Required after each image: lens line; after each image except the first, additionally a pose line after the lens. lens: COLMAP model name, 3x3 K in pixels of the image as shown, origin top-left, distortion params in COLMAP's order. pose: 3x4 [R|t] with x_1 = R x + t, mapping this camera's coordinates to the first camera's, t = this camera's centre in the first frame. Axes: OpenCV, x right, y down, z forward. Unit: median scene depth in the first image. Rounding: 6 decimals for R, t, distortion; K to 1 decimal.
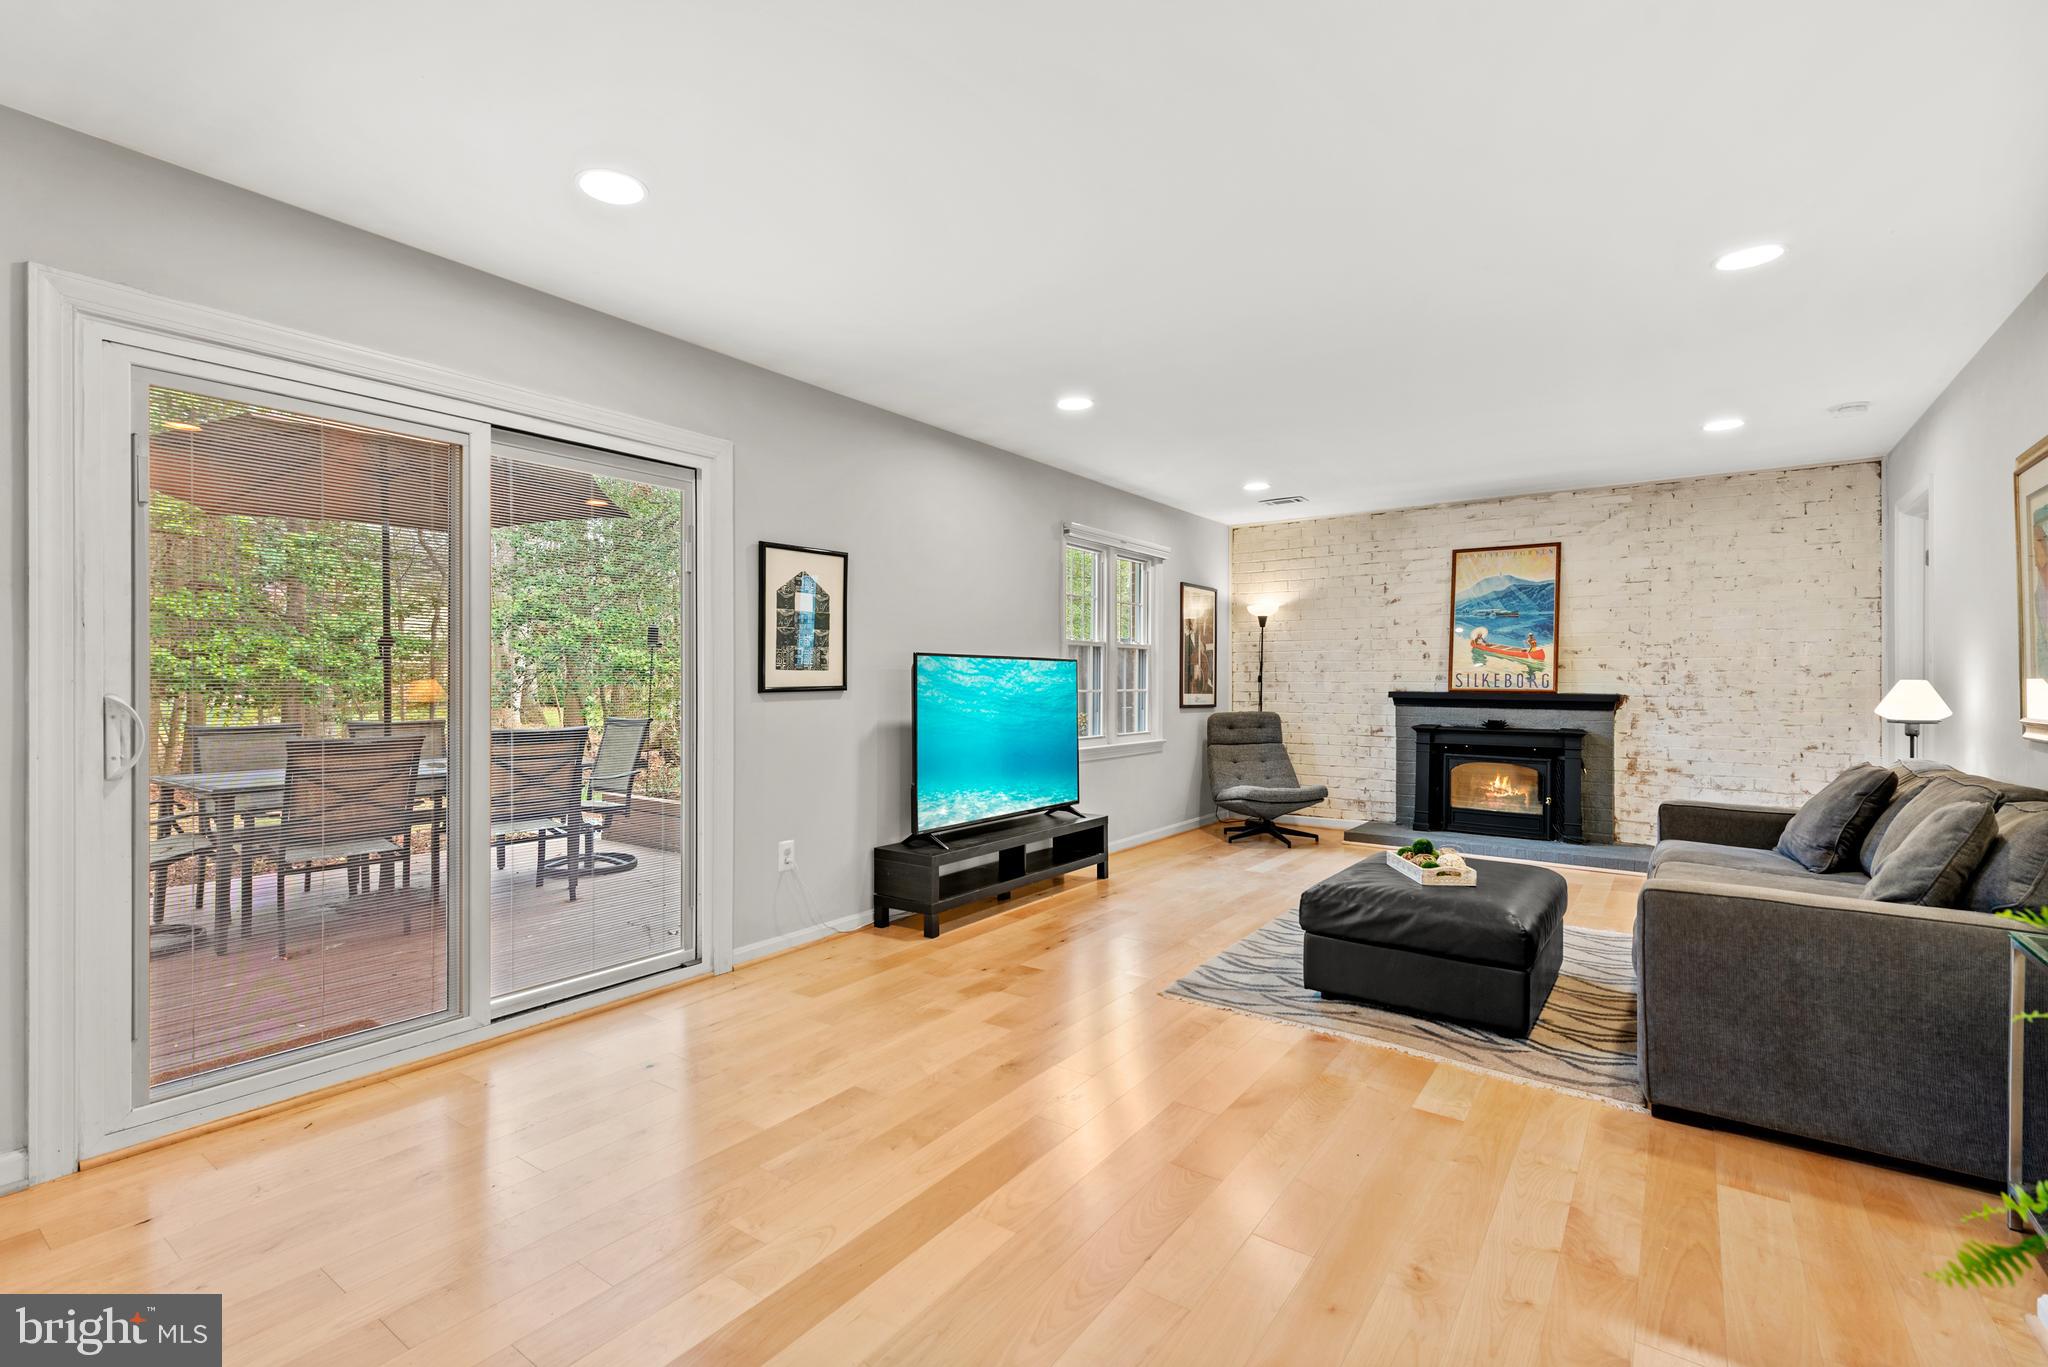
lens RADIAL K [[923.0, 0, 1009.4], [0, 923.0, 679.0], [0, 0, 1]] dist [0.013687, -0.001509]
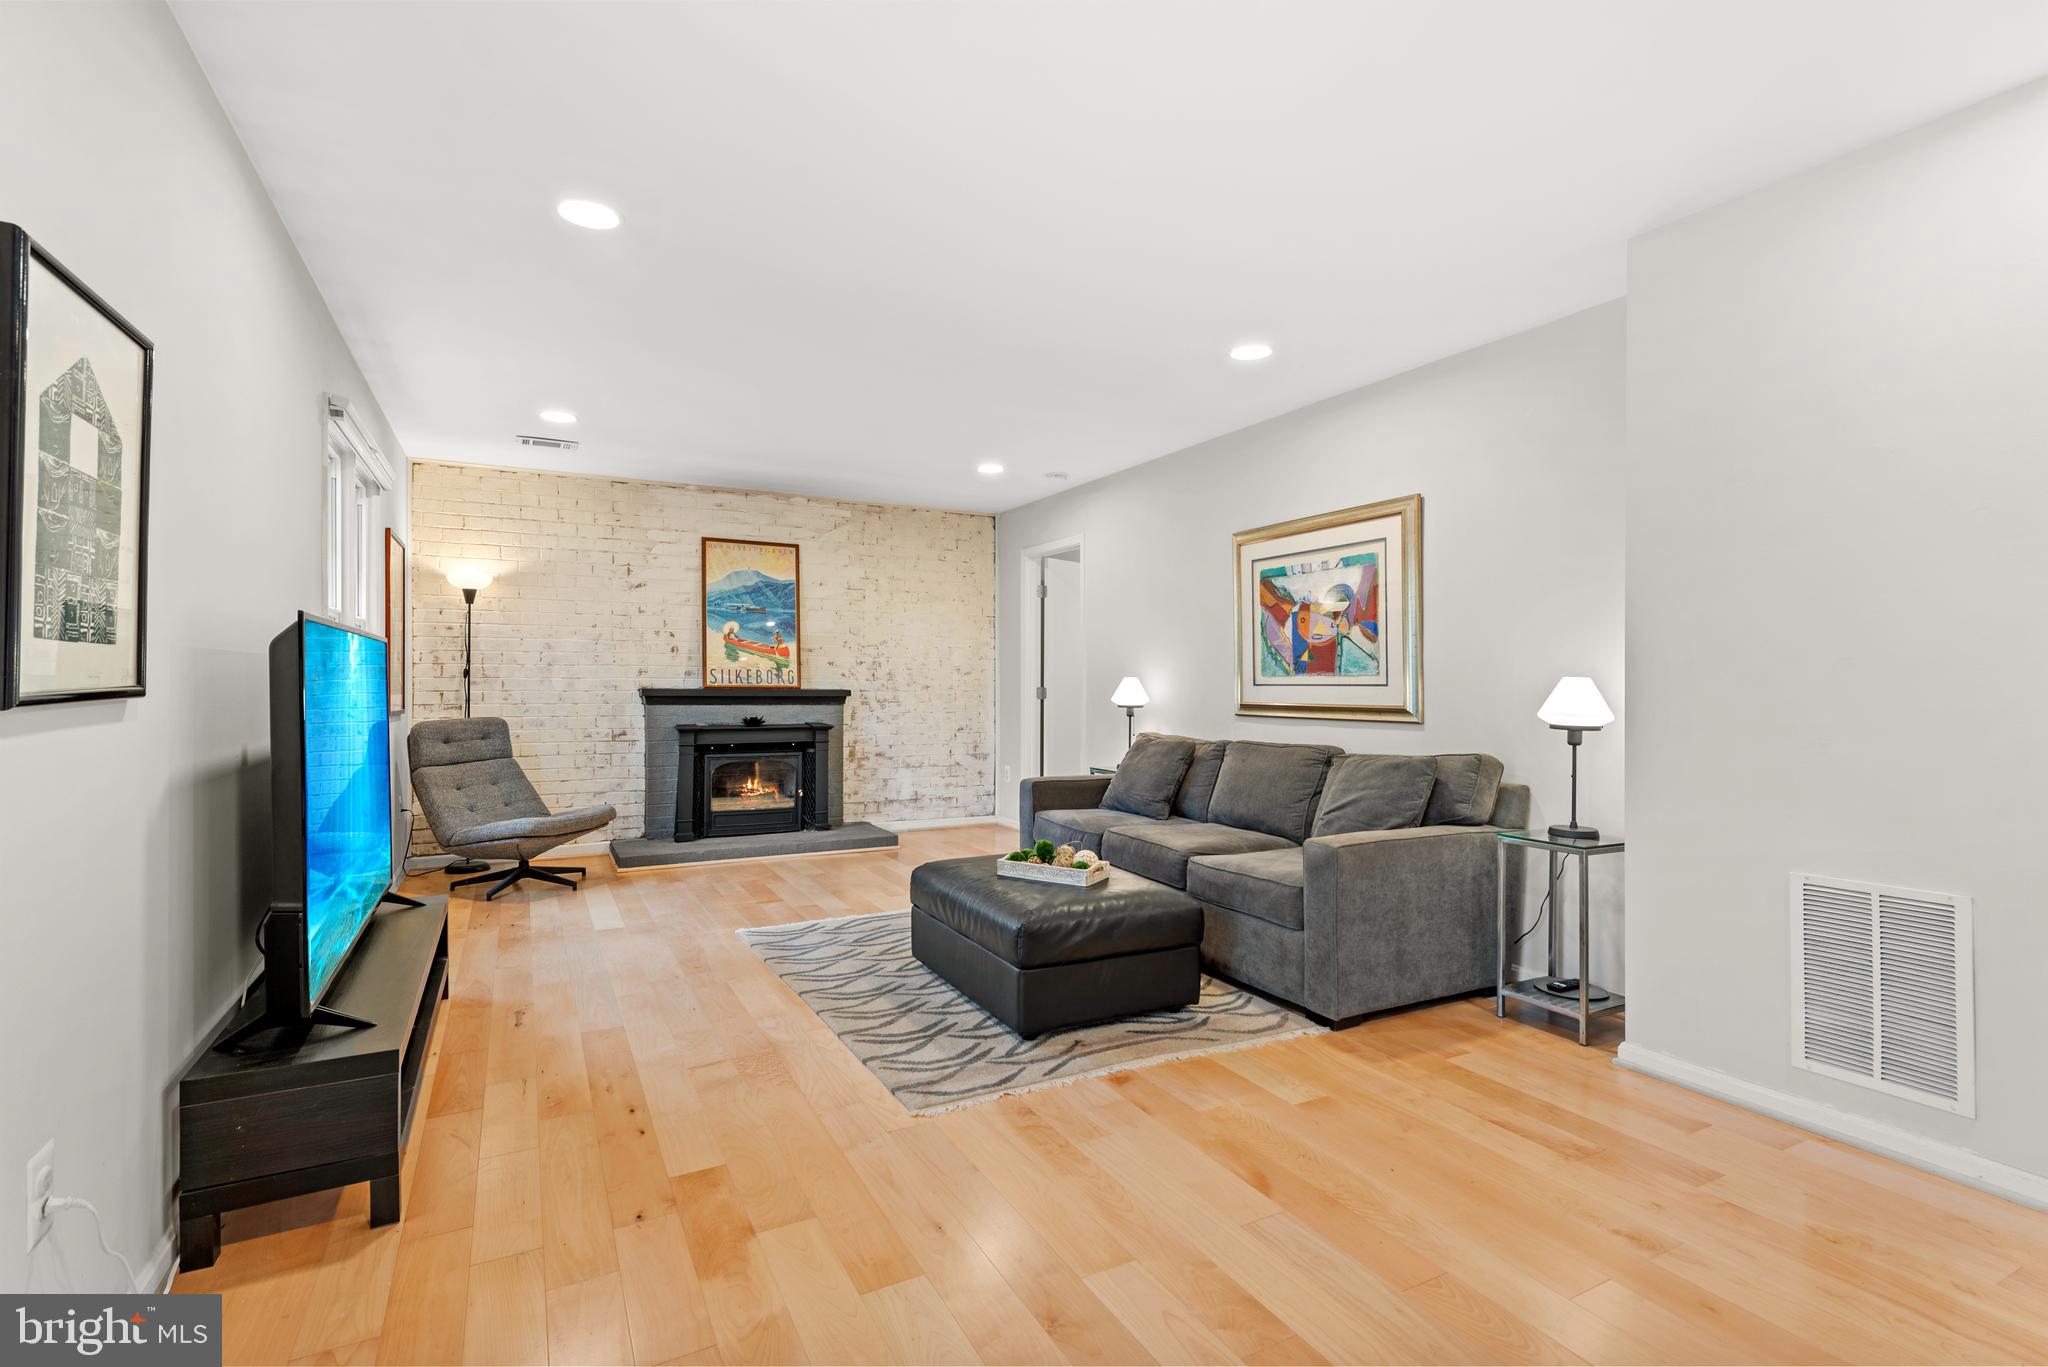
lens RADIAL K [[923.0, 0, 1013.0], [0, 923.0, 681.2], [0, 0, 1]] dist [0.013687, -0.001509]
pose [[0.451671, -0.001277, 0.892183, -0.238032], [-0.004598, 0.999982, 0.003759, 0.001568], [-0.892173, -0.005800, 0.451658, 0.331270]]
